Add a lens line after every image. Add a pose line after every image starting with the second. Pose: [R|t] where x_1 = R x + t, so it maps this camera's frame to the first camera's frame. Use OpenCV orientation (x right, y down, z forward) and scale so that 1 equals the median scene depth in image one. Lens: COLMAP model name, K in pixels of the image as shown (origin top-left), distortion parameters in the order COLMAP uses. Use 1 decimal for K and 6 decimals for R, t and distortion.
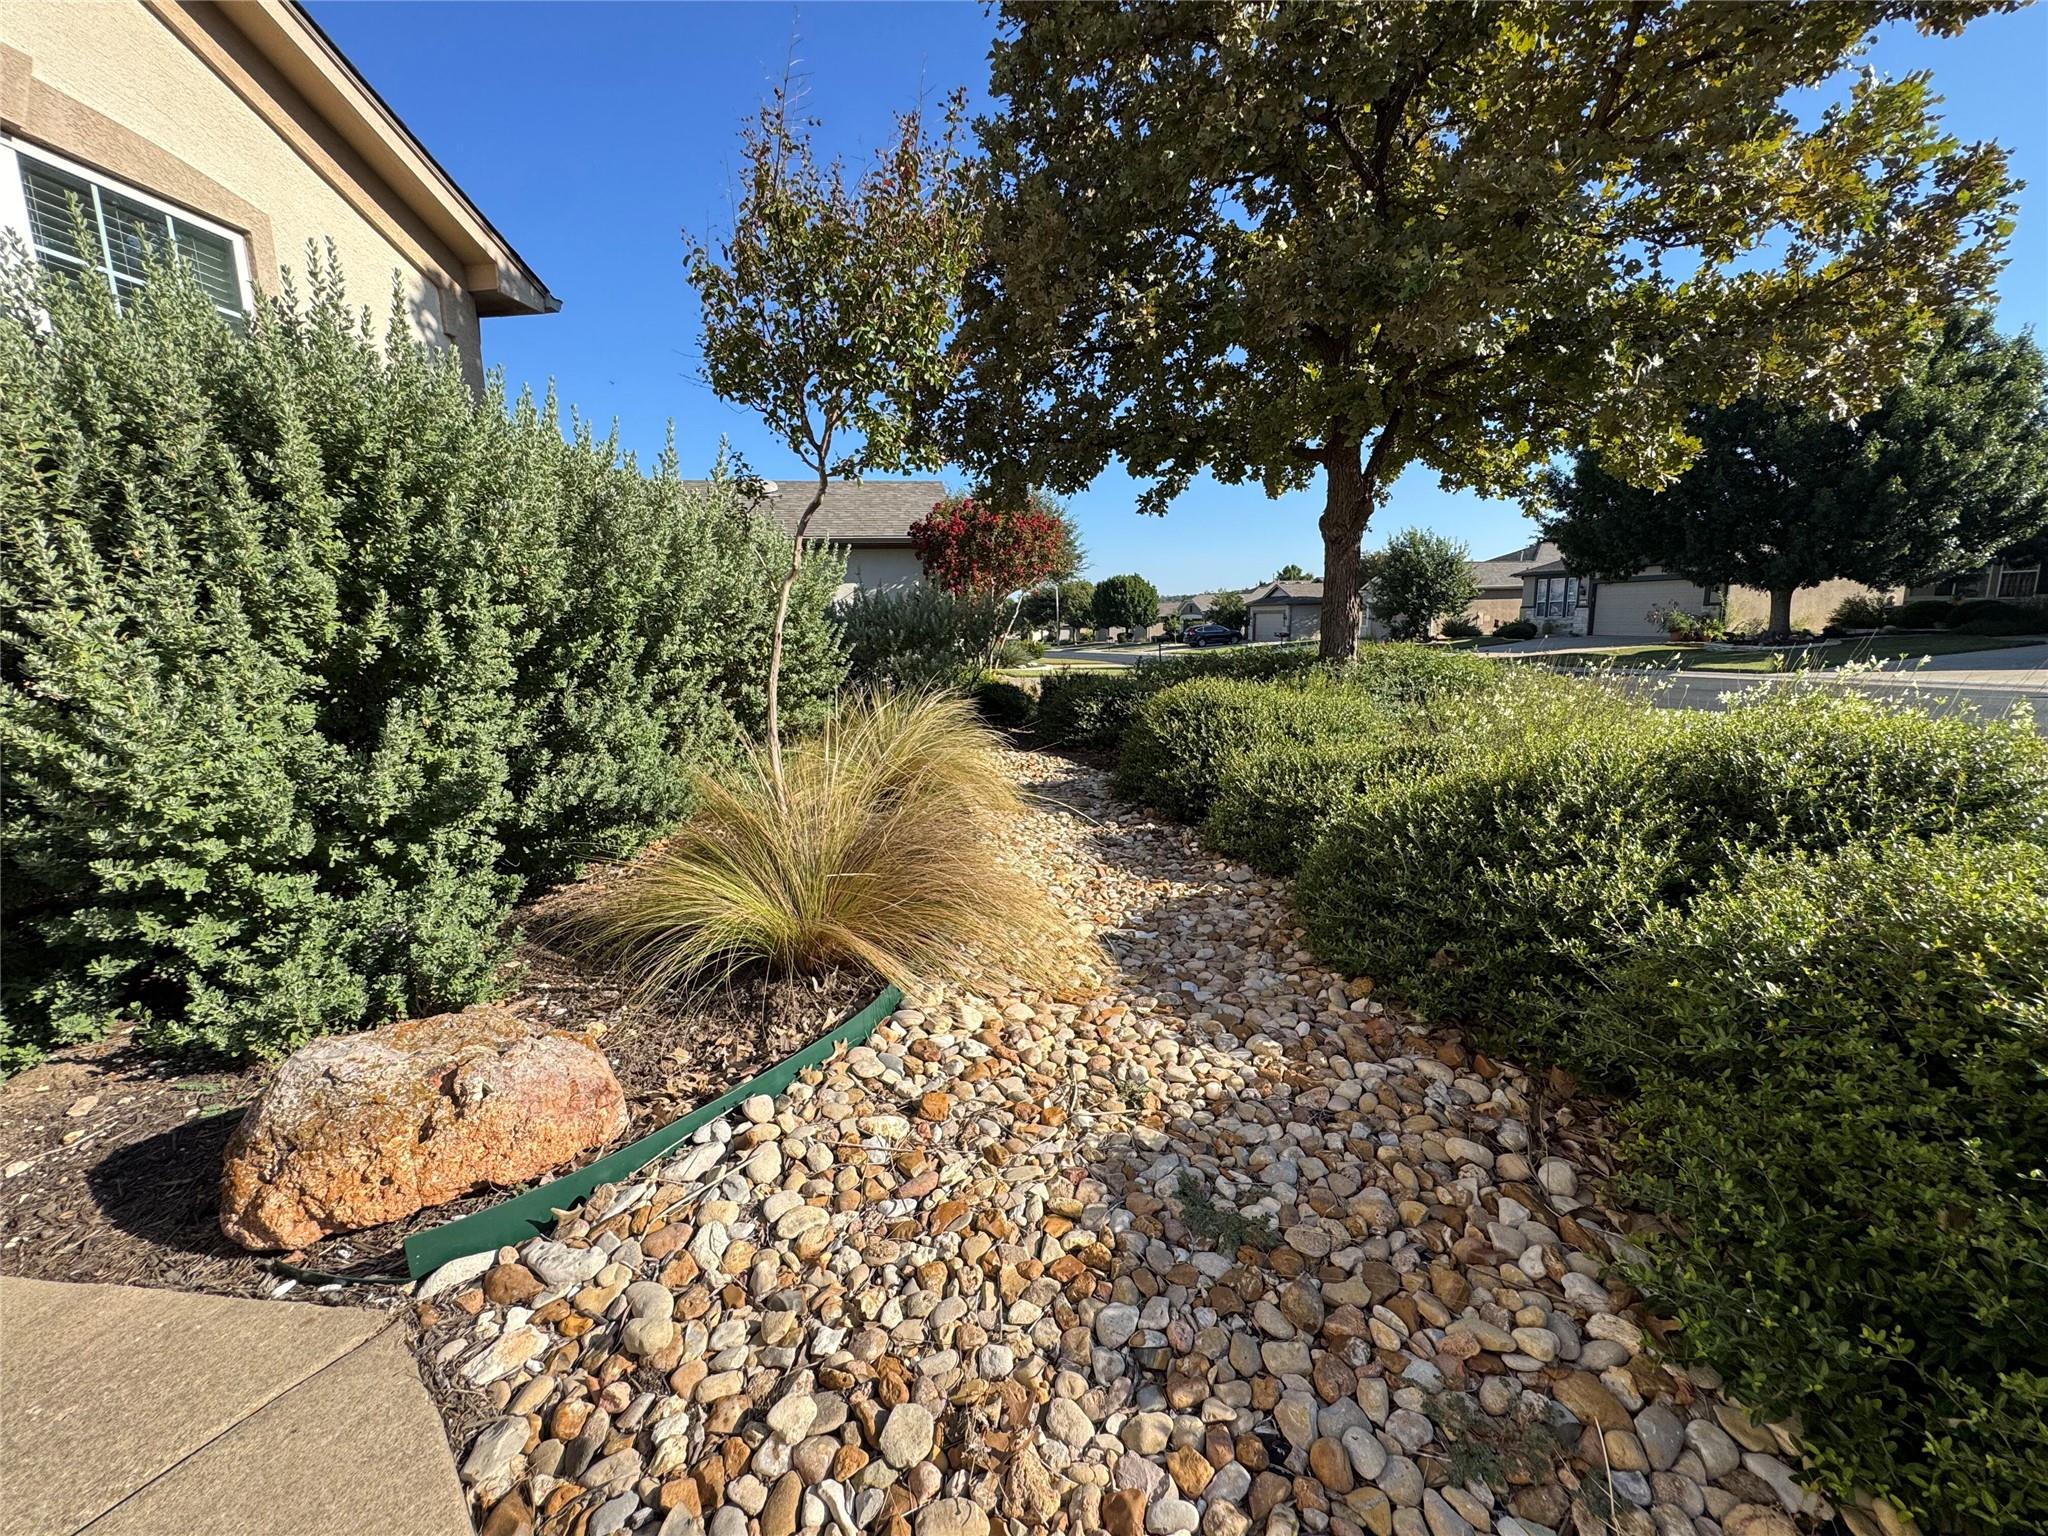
lens RADIAL K [[822.7, 0, 1027.8], [0, 822.7, 769.3], [0, 0, 1]] dist [-0.001505, -0.000226]
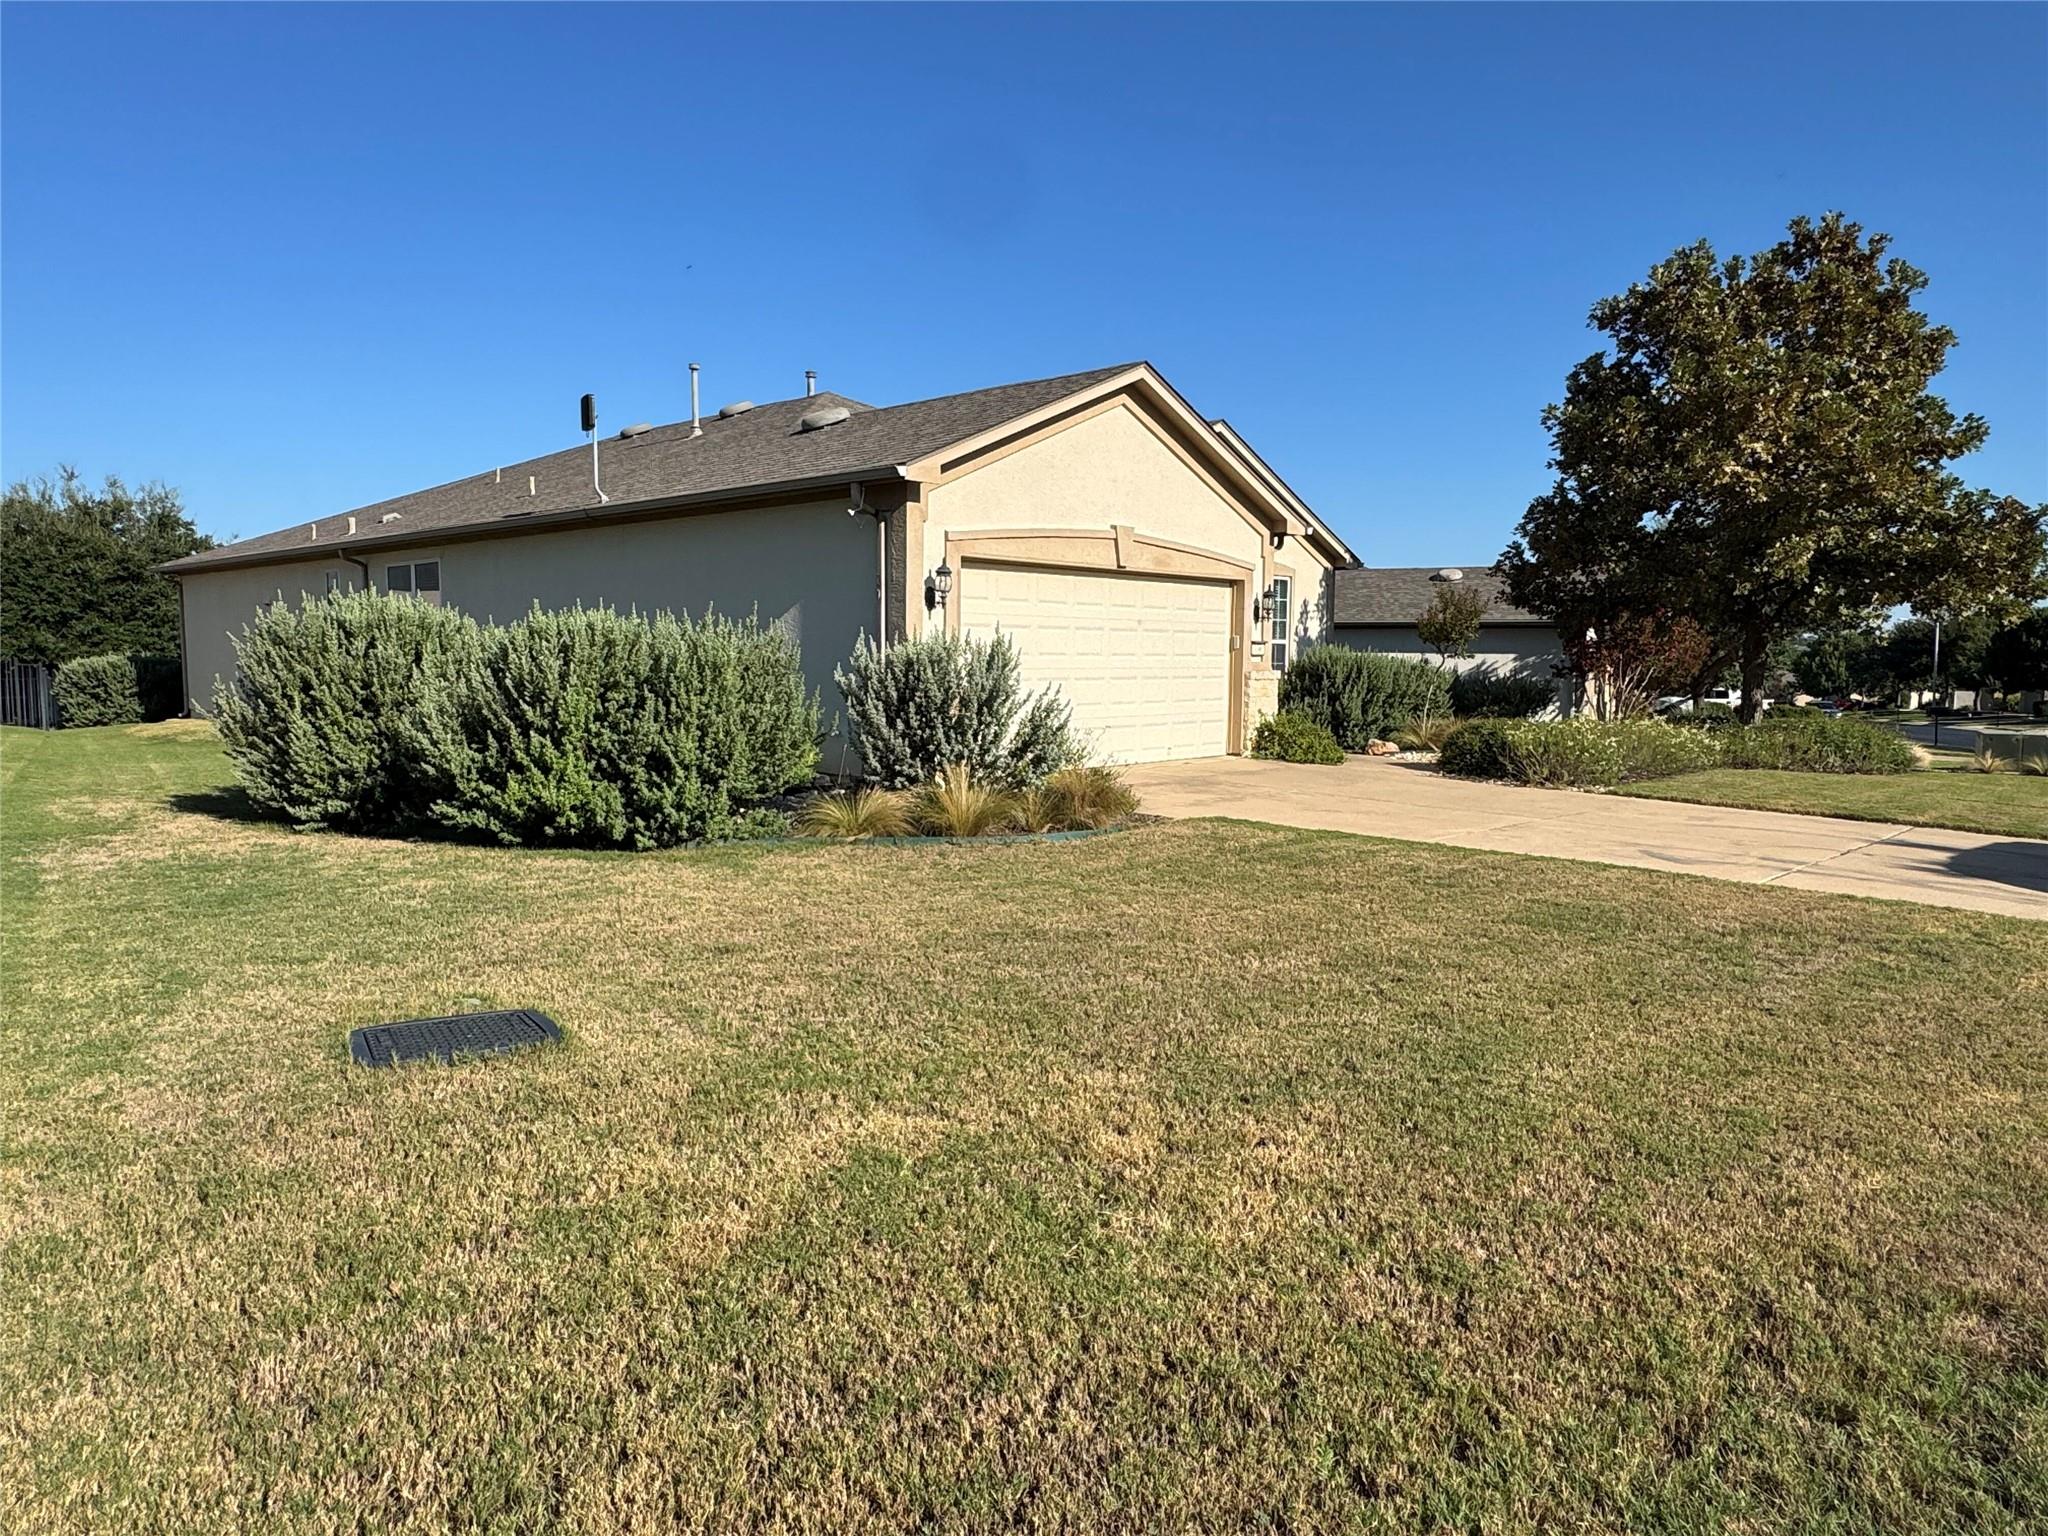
lens RADIAL K [[1319.1, 0, 1025.1], [0, 1319.1, 768.3], [0, 0, 1]] dist [-0.000380, -0.000043]
pose [[0.811999, 0.063746, -0.580168, 1.740334], [-0.120215, 0.990971, -0.059369, 0.741517], [0.571145, 0.117952, 0.812330, -4.974363]]
